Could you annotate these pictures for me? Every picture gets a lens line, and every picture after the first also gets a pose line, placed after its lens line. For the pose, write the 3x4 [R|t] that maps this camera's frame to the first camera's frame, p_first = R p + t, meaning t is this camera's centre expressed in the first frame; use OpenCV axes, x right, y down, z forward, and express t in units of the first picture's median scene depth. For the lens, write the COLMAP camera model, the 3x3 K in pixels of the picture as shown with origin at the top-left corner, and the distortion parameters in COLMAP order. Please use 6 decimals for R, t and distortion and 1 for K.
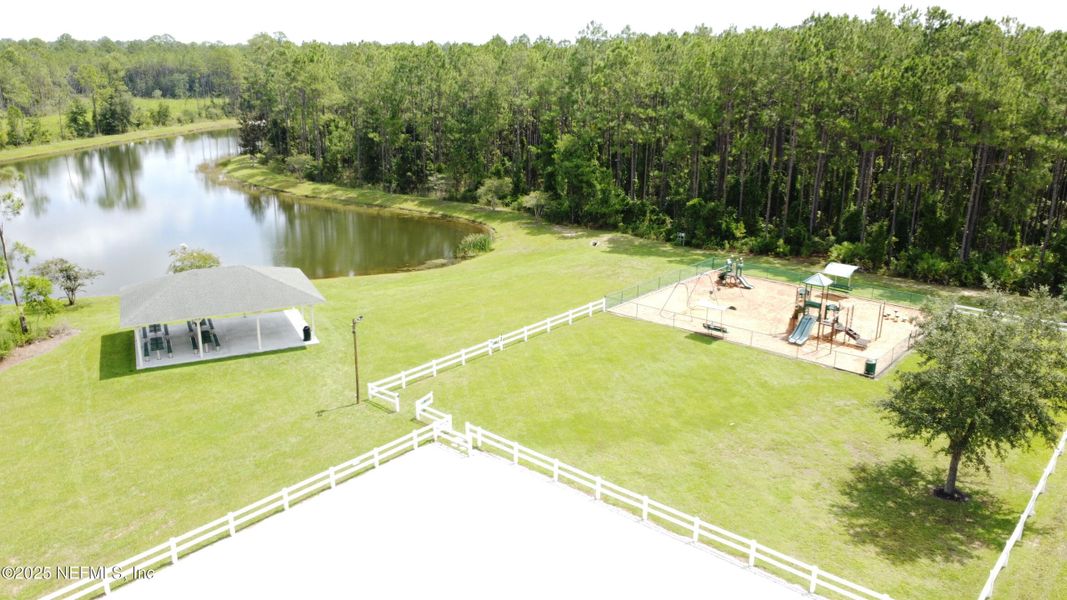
lens RADIAL K [[789.7, 0, 532.7], [0, 789.7, 299.4], [0, 0, 1]] dist [0.011625, 0.001270]
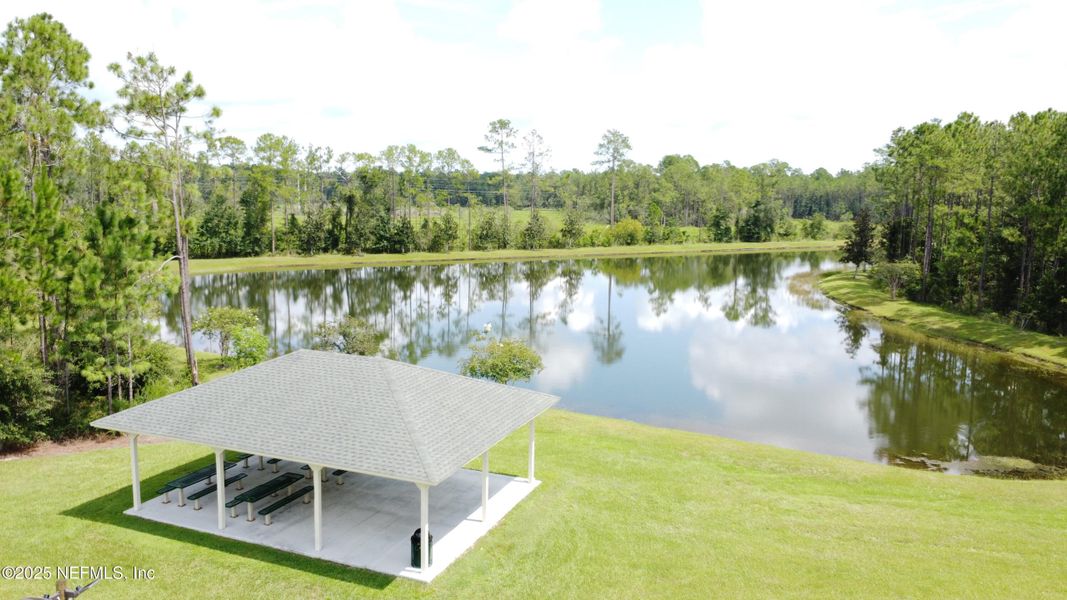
lens RADIAL K [[789.7, 0, 535.4], [0, 789.7, 298.7], [0, 0, 1]] dist [0.011625, 0.001270]
pose [[0.654397, 0.105646, -0.748735, 0.023020], [-0.231910, 0.970513, -0.065751, -0.029887], [0.719710, 0.216666, 0.659600, 0.307422]]
